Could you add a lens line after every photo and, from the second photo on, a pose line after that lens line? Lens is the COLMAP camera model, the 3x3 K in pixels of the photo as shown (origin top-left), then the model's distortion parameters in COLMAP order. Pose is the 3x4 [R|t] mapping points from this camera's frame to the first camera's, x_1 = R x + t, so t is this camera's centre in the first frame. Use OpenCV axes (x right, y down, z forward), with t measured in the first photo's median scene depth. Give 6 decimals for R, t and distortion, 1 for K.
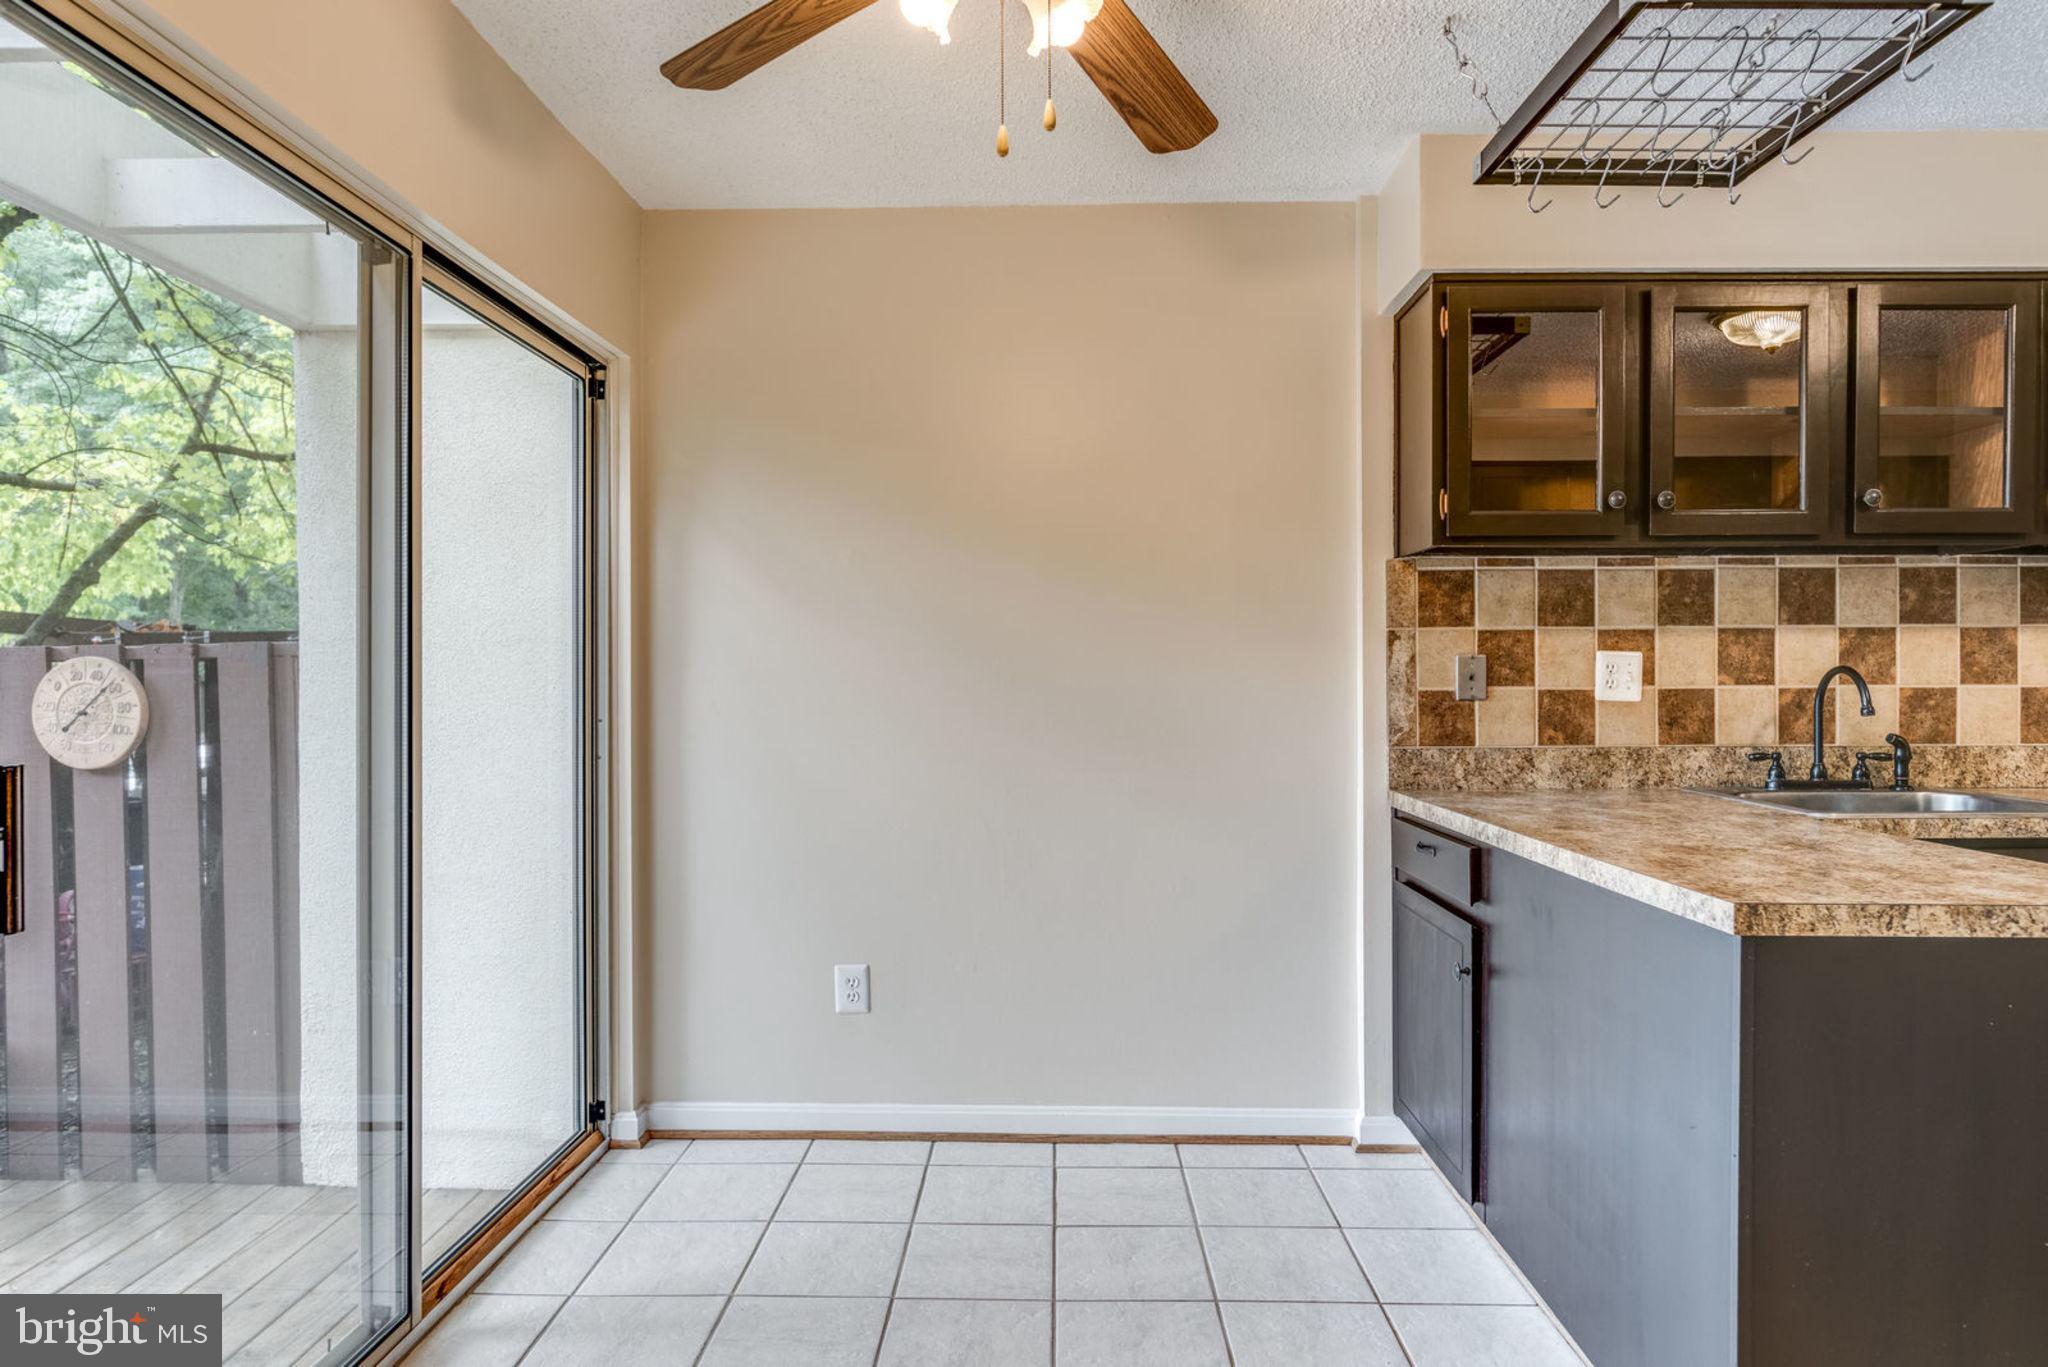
lens RADIAL K [[1175.0, 0, 1026.8], [0, 1175.0, 681.2], [0, 0, 1]] dist [-0.008325, 0.003885]
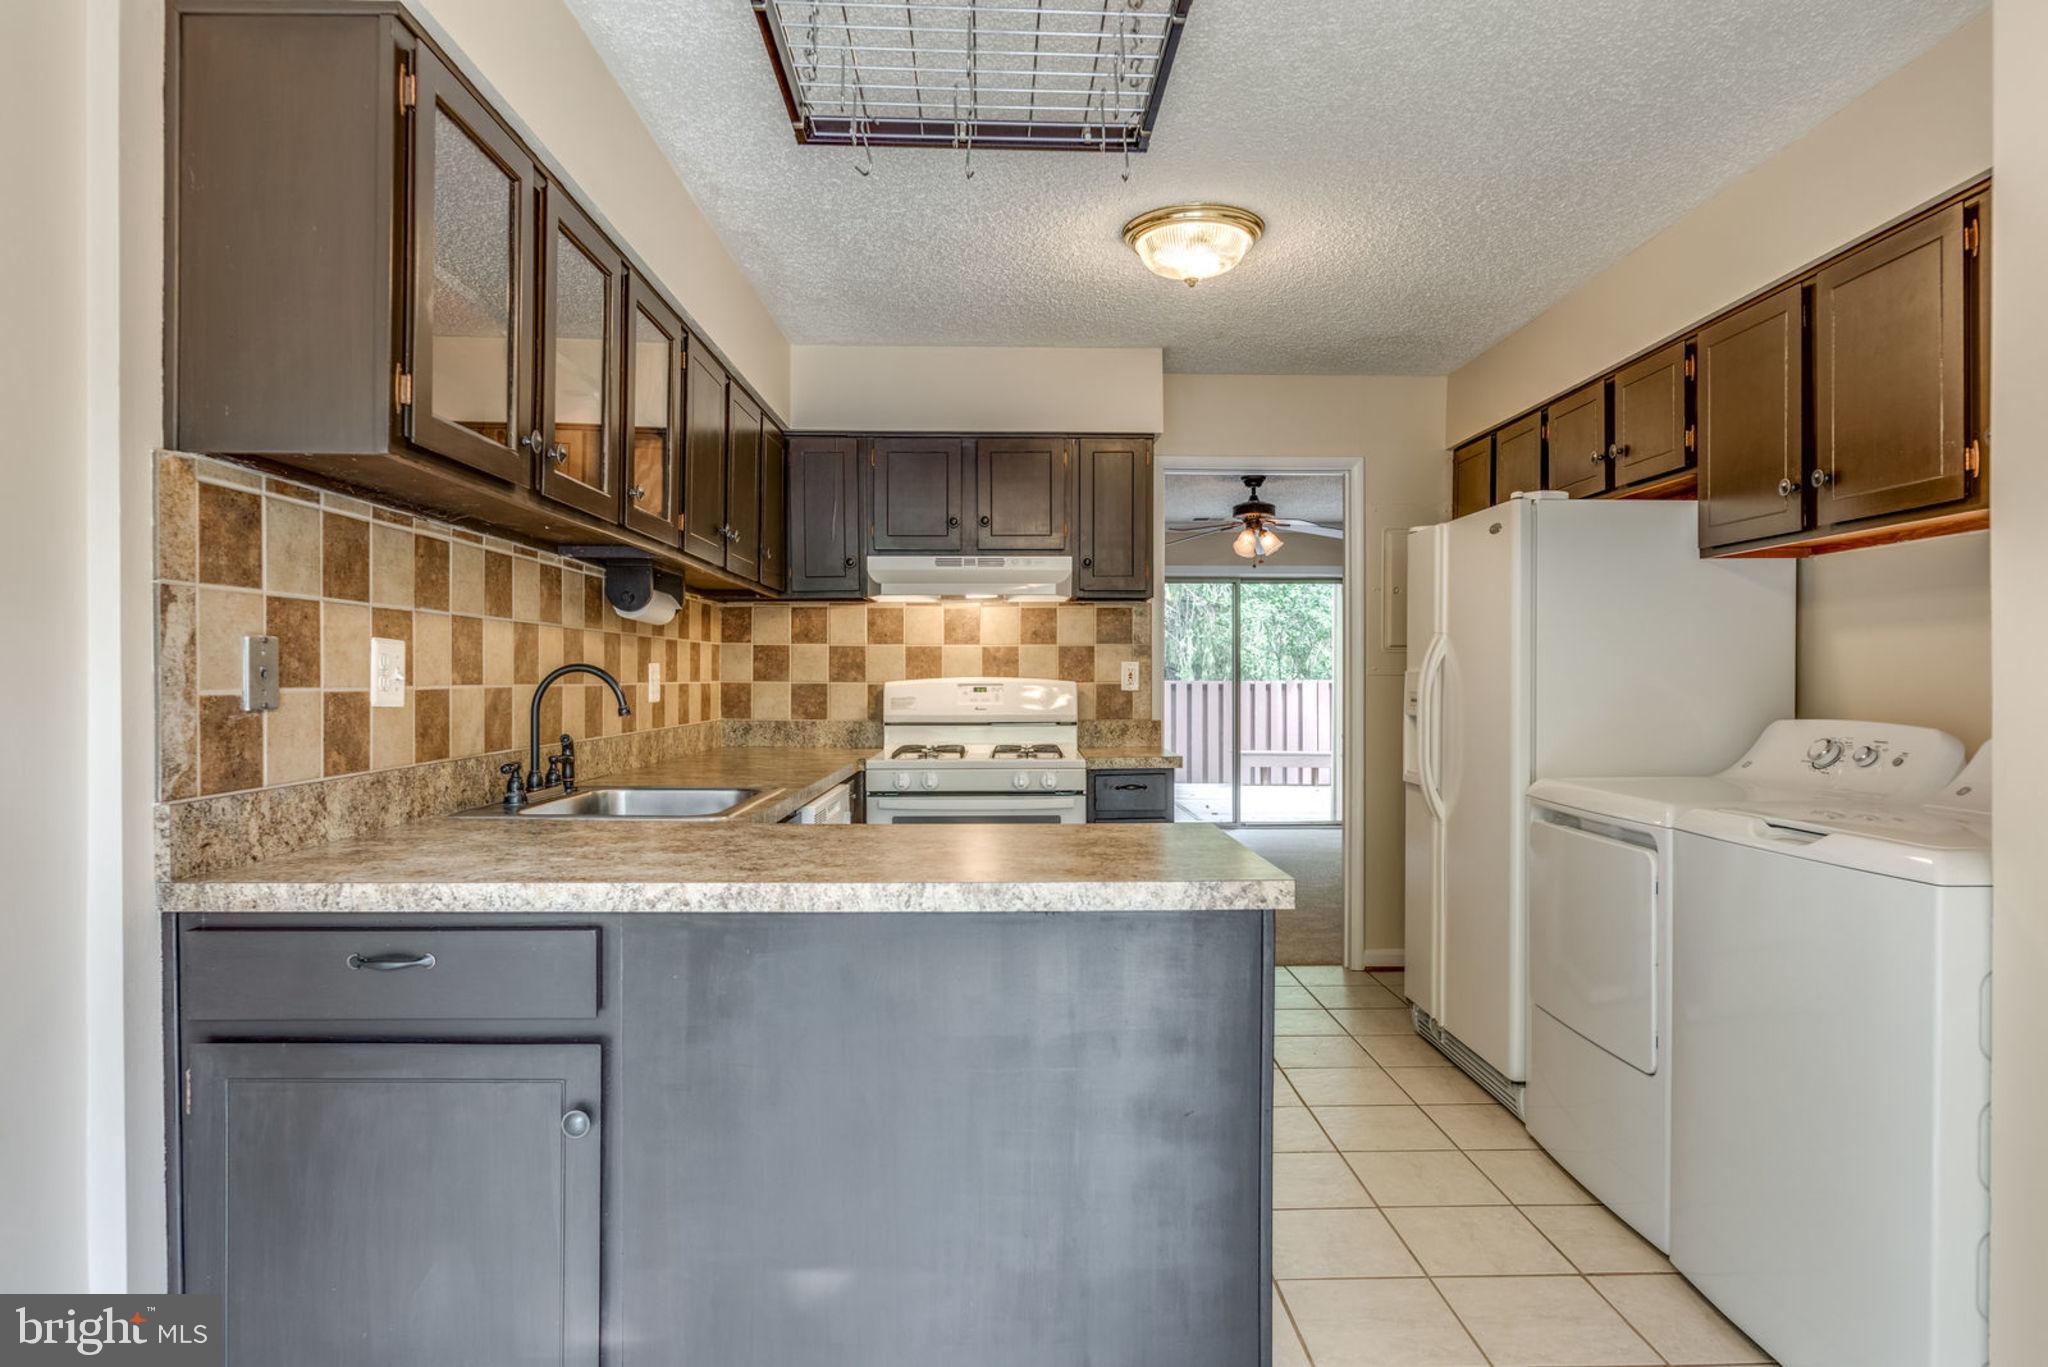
lens RADIAL K [[1175.0, 0, 1047.6], [0, 1175.0, 688.2], [0, 0, 1]] dist [-0.008325, 0.003885]
pose [[-0.048248, -0.004898, 0.998823, -0.243472], [-0.001679, 0.999987, 0.004823, 0.000954], [-0.998834, -0.001444, -0.048255, 0.626363]]
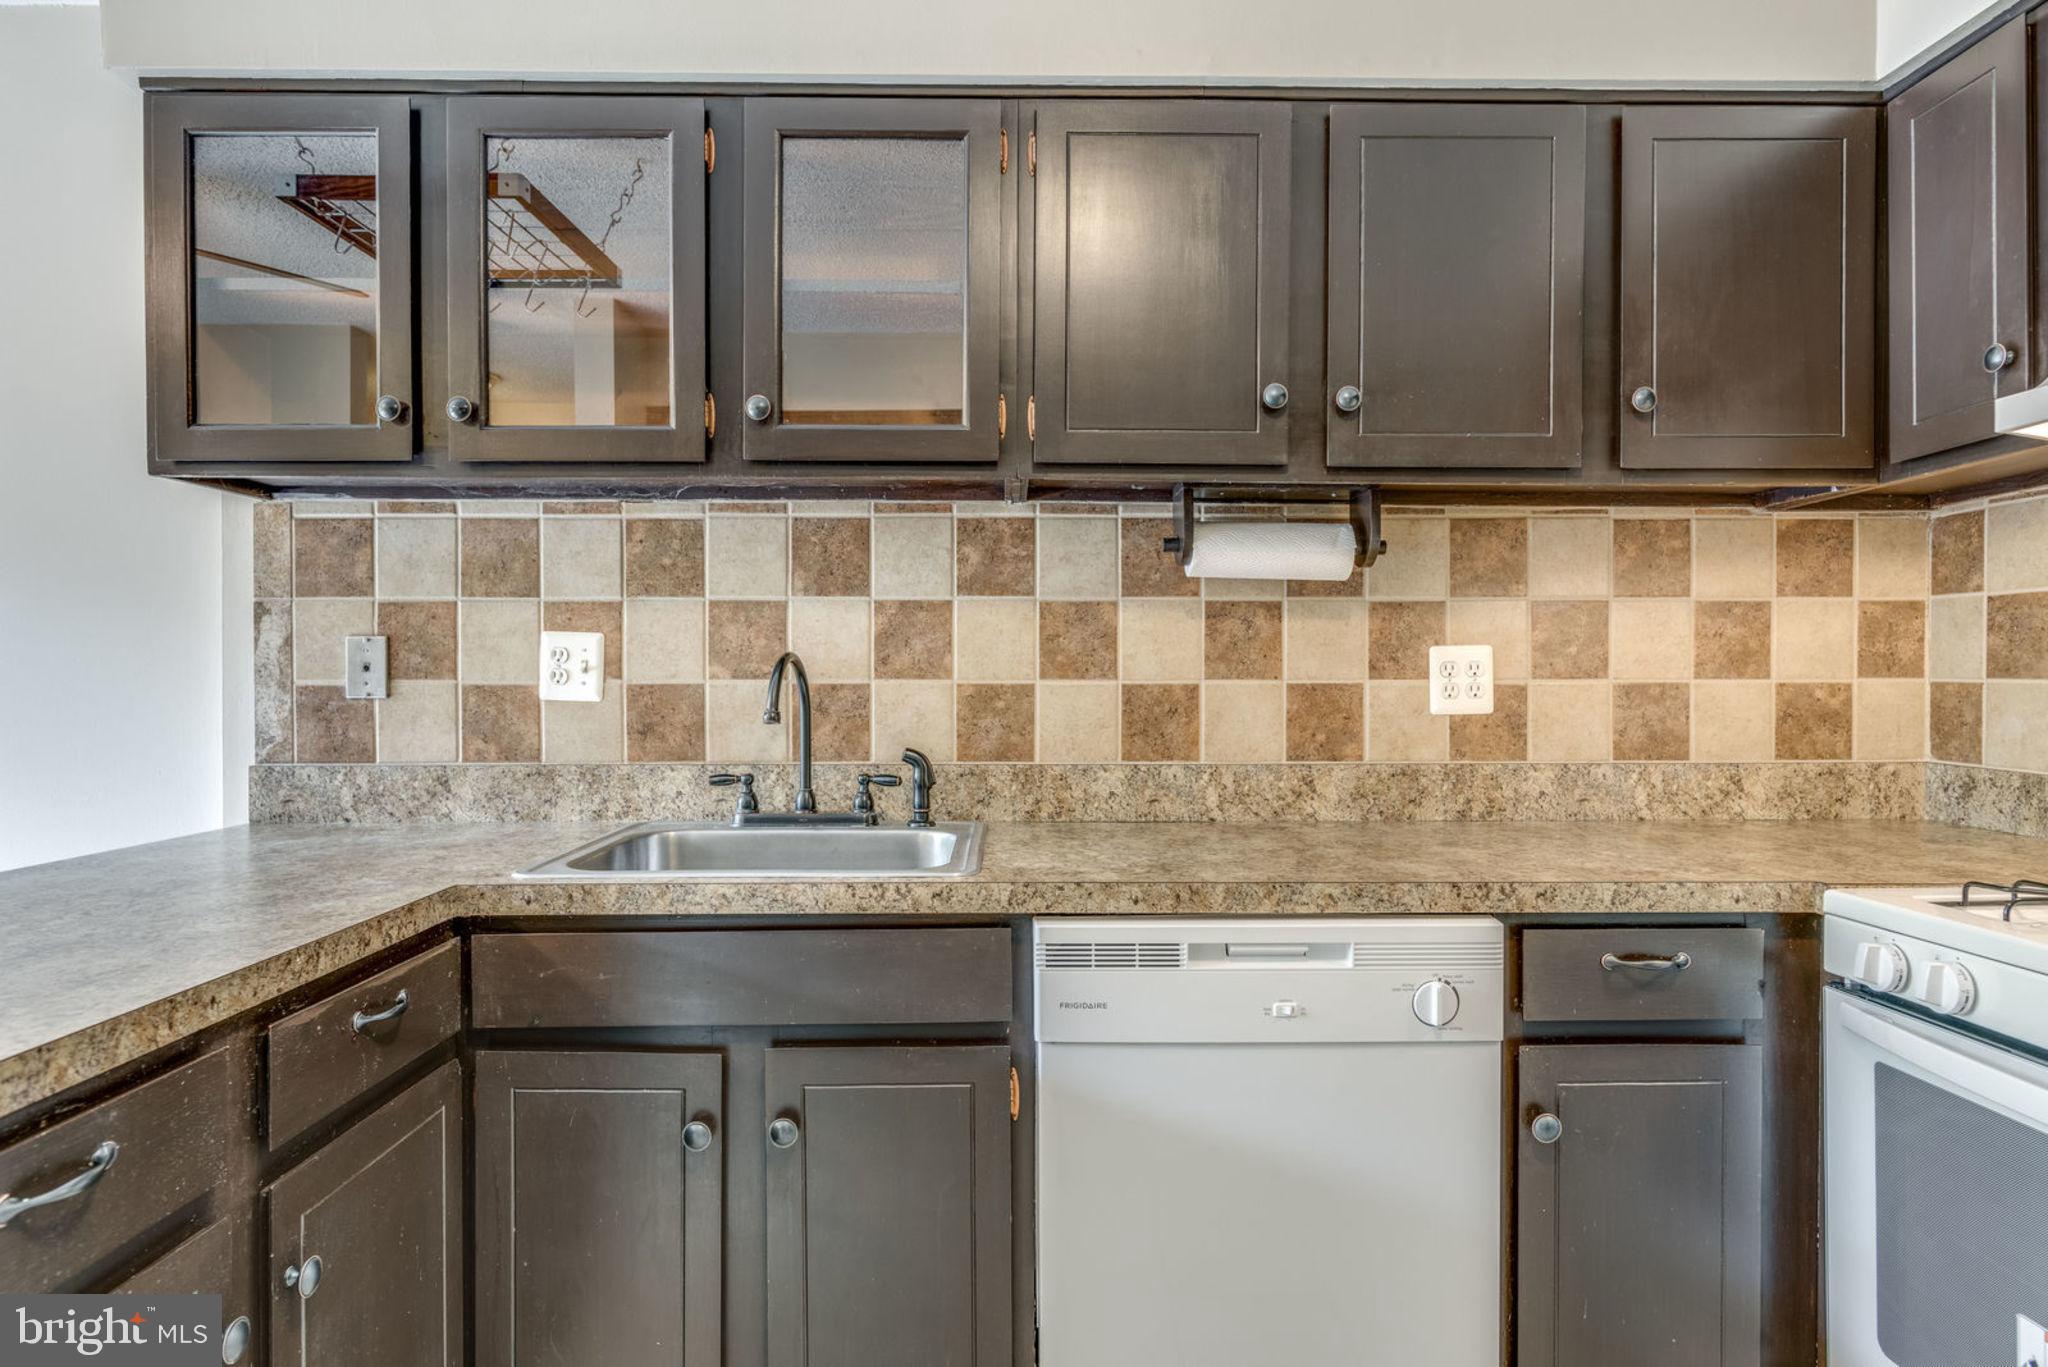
lens RADIAL K [[1175.0, 0, 1018.0], [0, 1175.0, 689.5], [0, 0, 1]] dist [-0.008325, 0.003885]
pose [[0.999654, 0.003794, 0.026046, 0.761085], [-0.004055, 0.999942, 0.009974, 0.001590], [-0.026007, -0.010076, 0.999611, 0.270570]]
